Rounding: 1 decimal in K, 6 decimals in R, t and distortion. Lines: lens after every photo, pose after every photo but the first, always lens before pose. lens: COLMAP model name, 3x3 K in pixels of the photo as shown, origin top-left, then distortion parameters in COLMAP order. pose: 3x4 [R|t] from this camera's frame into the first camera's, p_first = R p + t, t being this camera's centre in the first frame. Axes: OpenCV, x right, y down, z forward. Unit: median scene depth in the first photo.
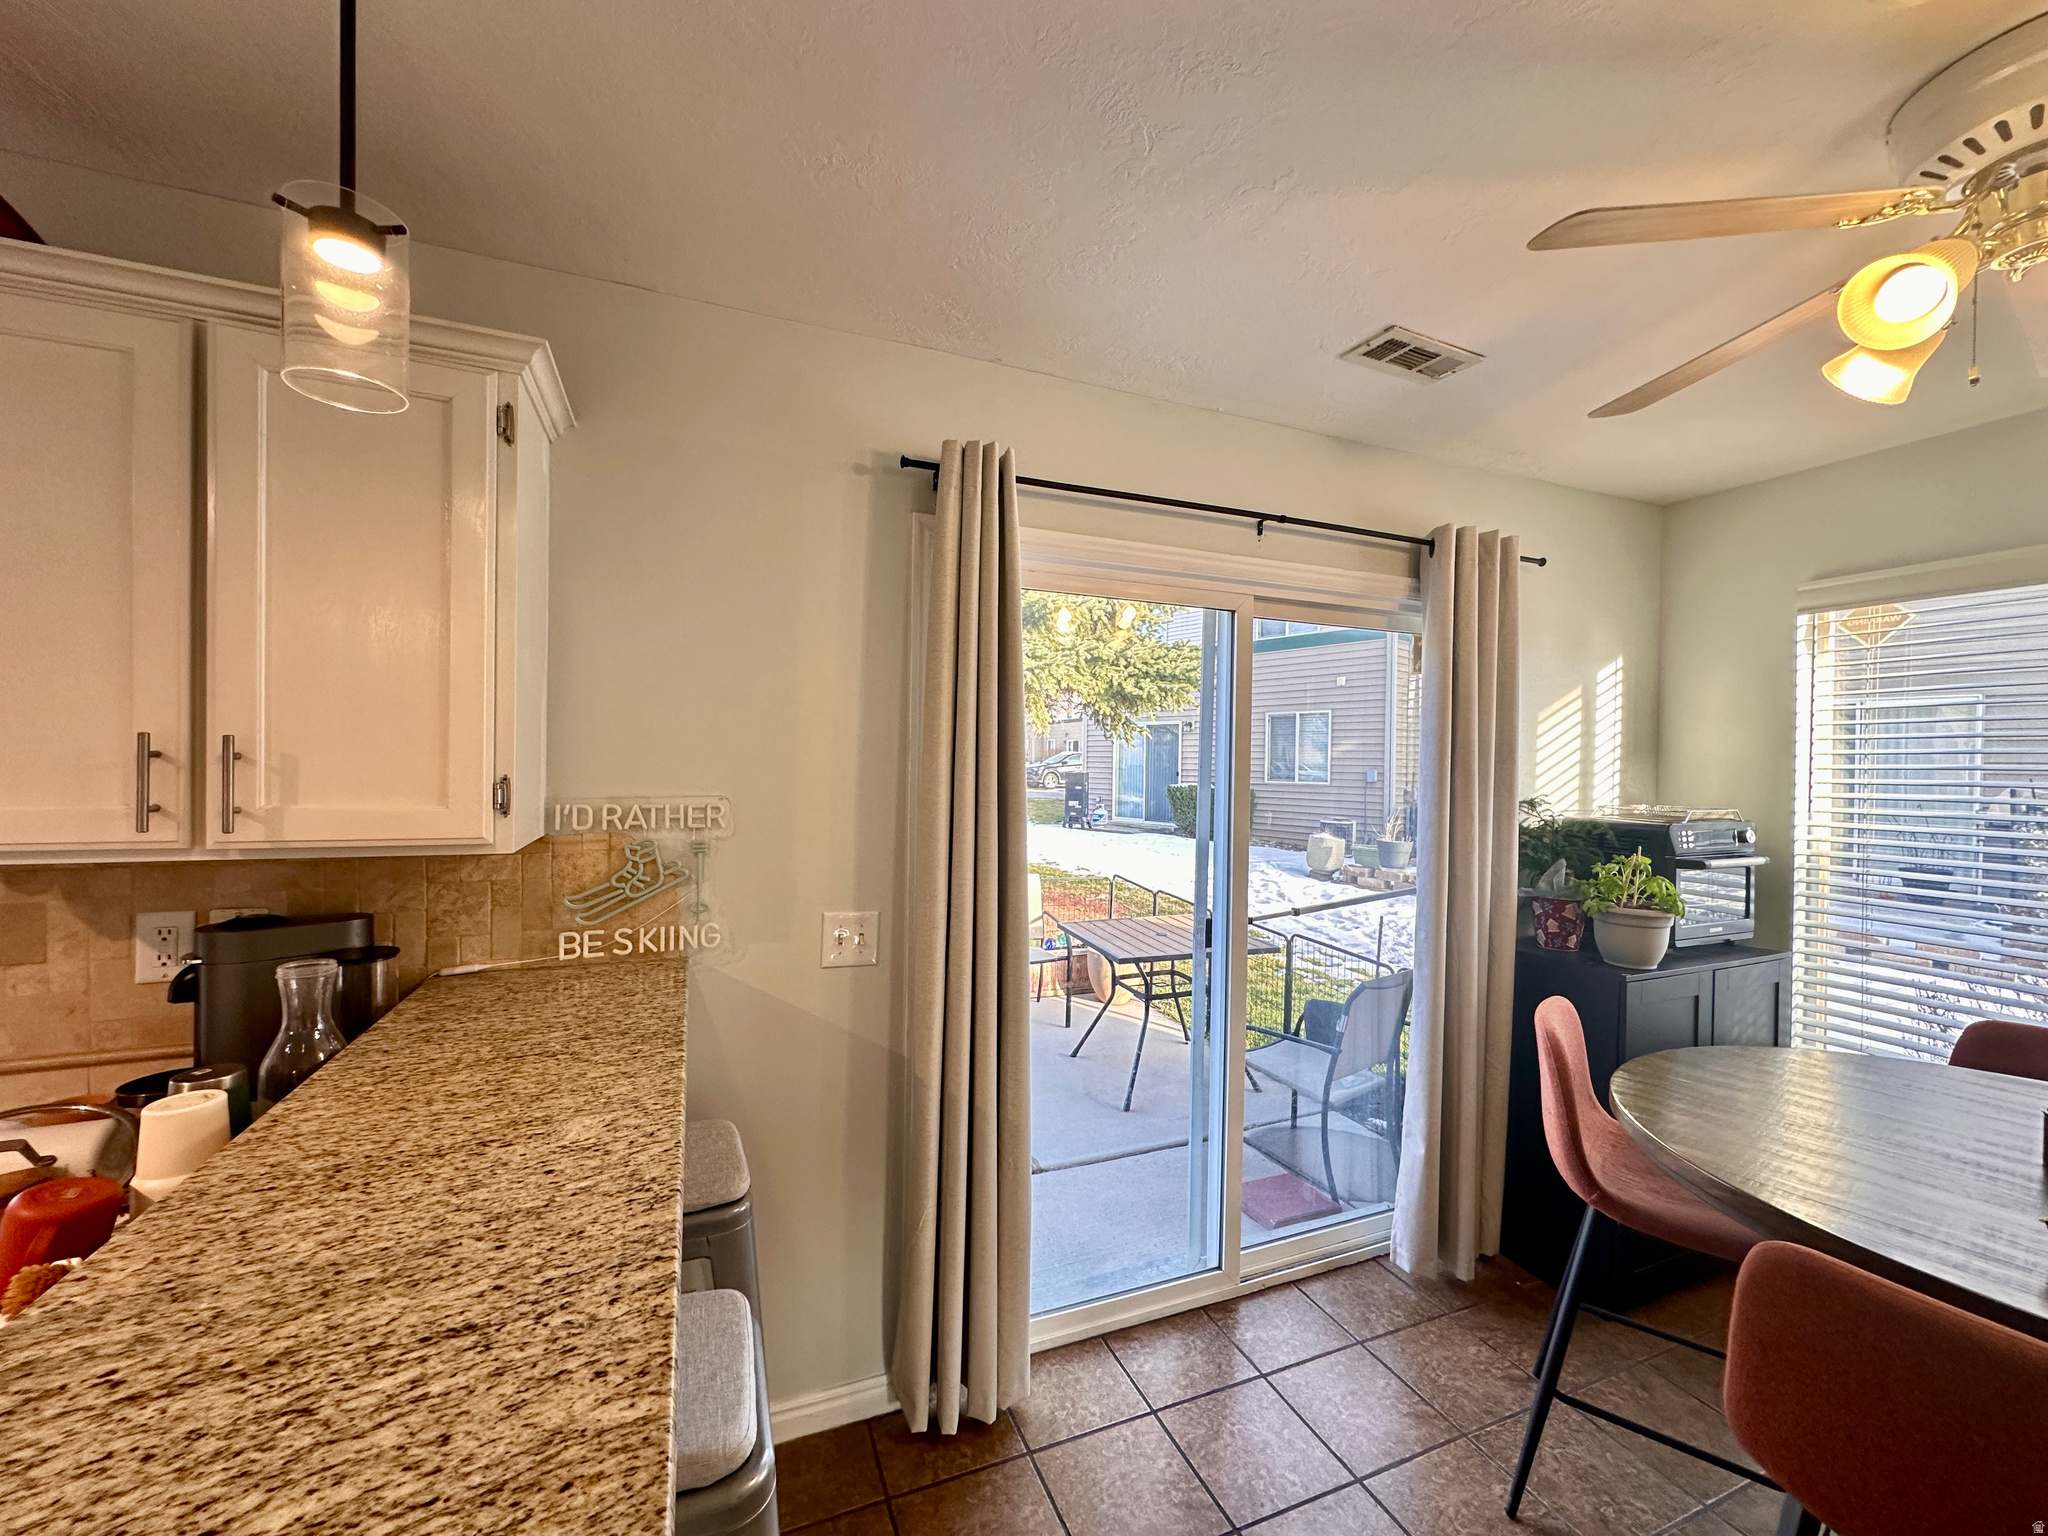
lens RADIAL K [[811.9, 0, 1026.0], [0, 811.9, 767.7], [0, 0, 1]] dist [-0.001346, -0.000263]
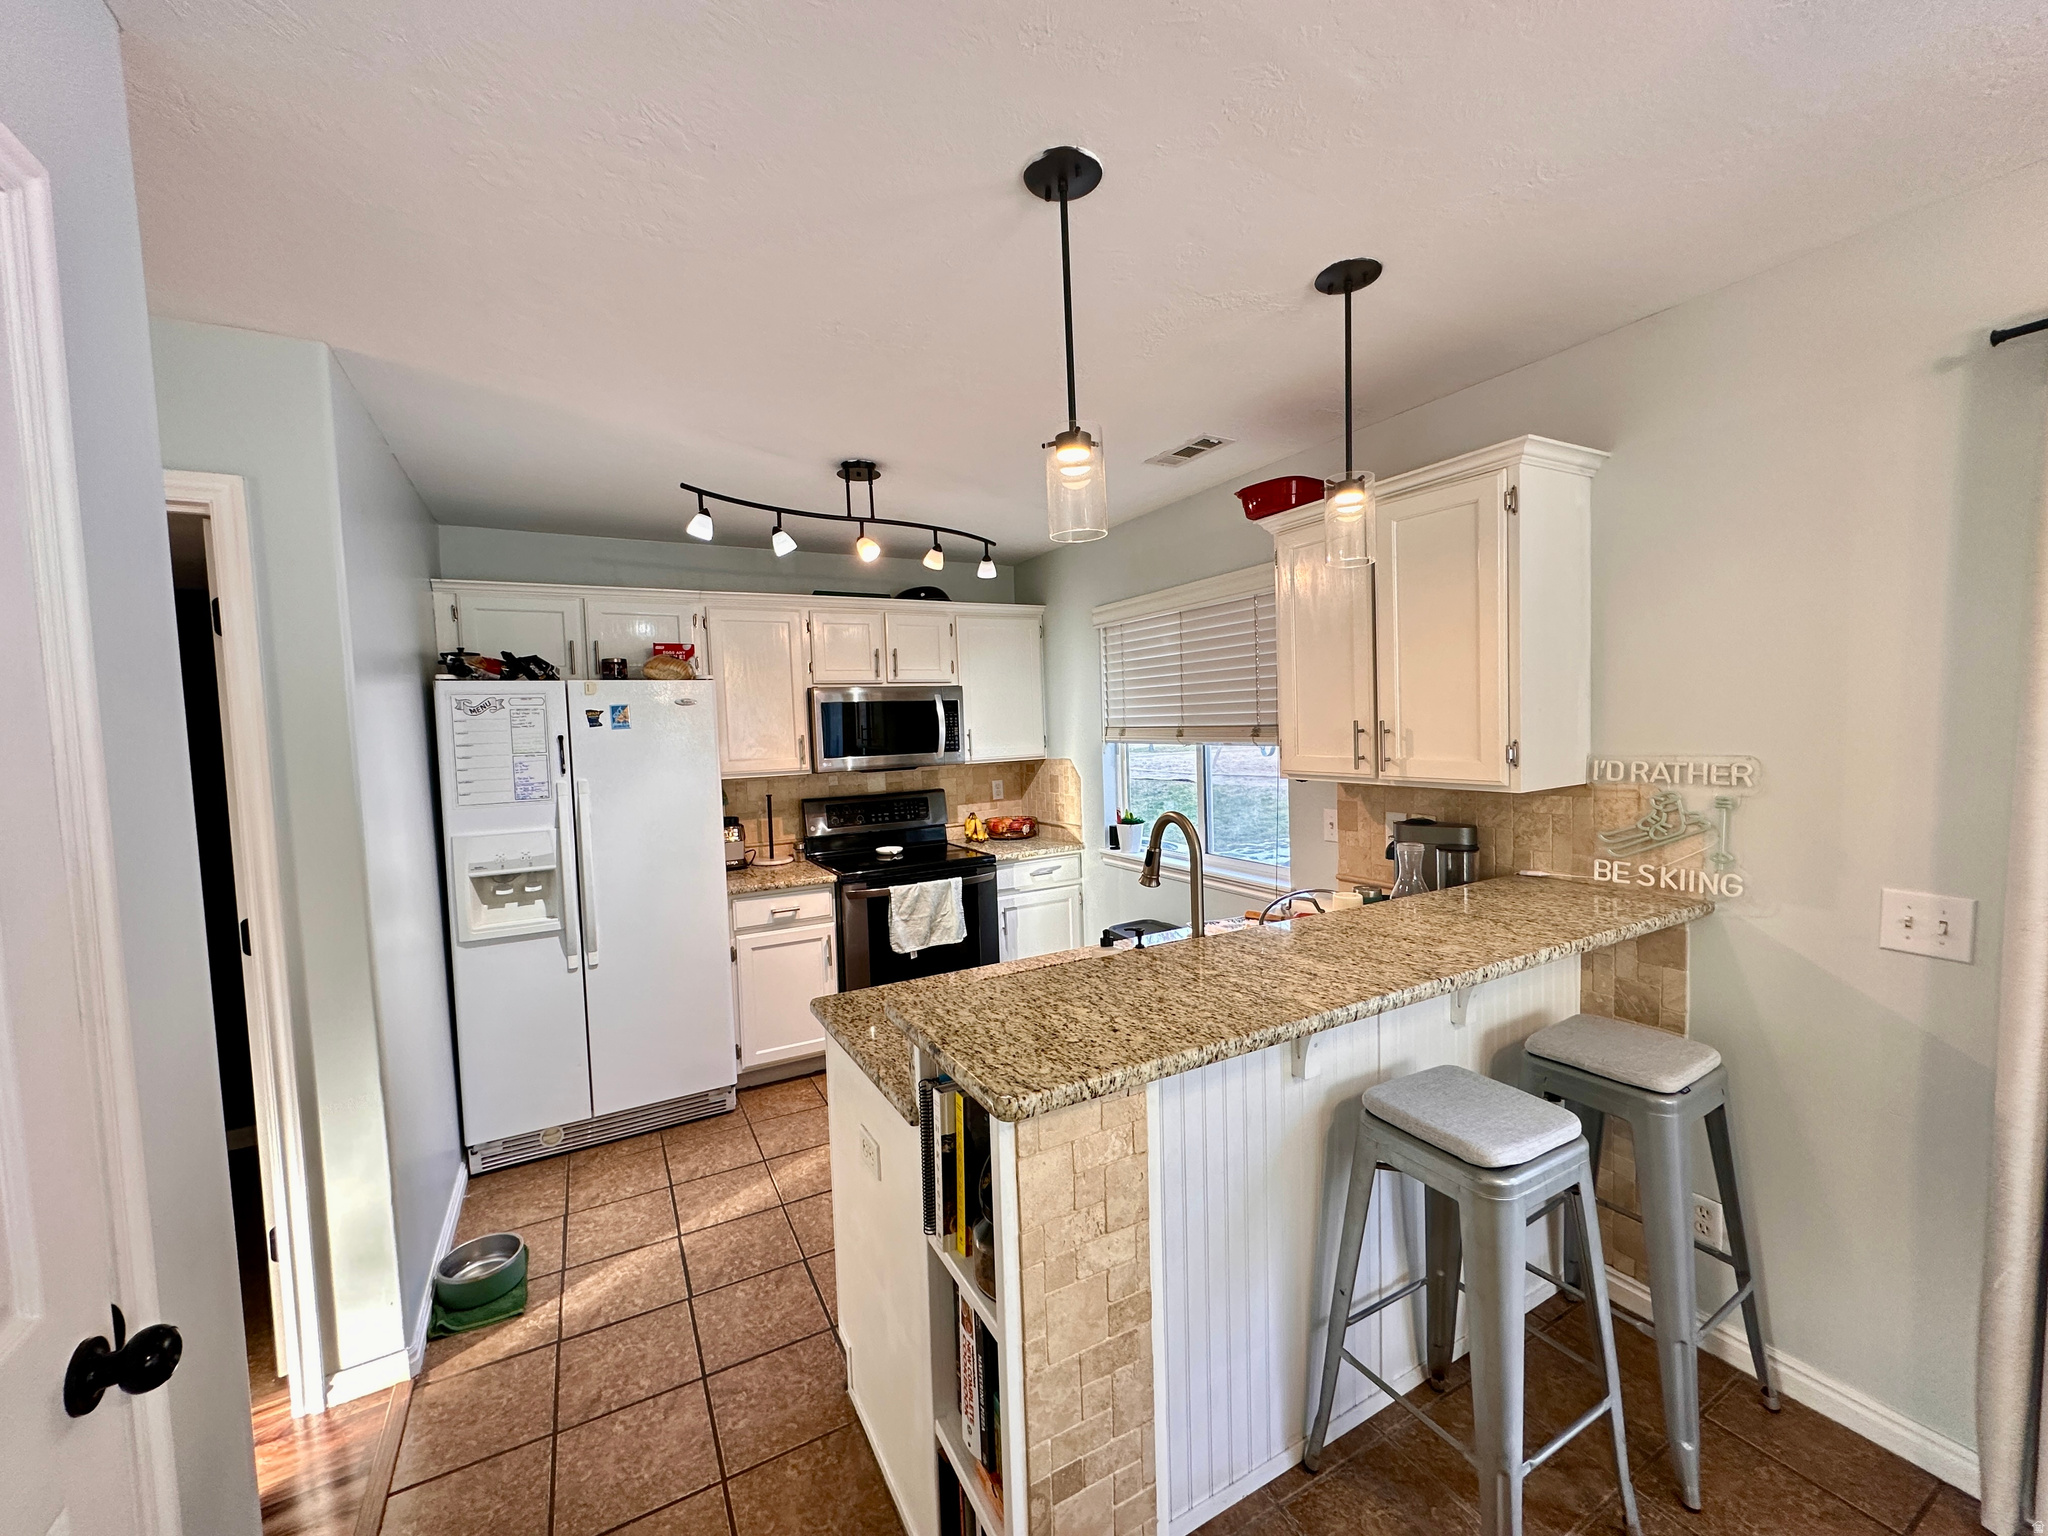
lens RADIAL K [[811.9, 0, 1021.2], [0, 811.9, 766.9], [0, 0, 1]] dist [-0.001346, -0.000263]
pose [[0.112348, 0.036634, -0.992993, 0.642843], [0.032905, 0.998635, 0.040565, -0.028006], [0.993124, -0.037232, 0.110989, -0.054619]]
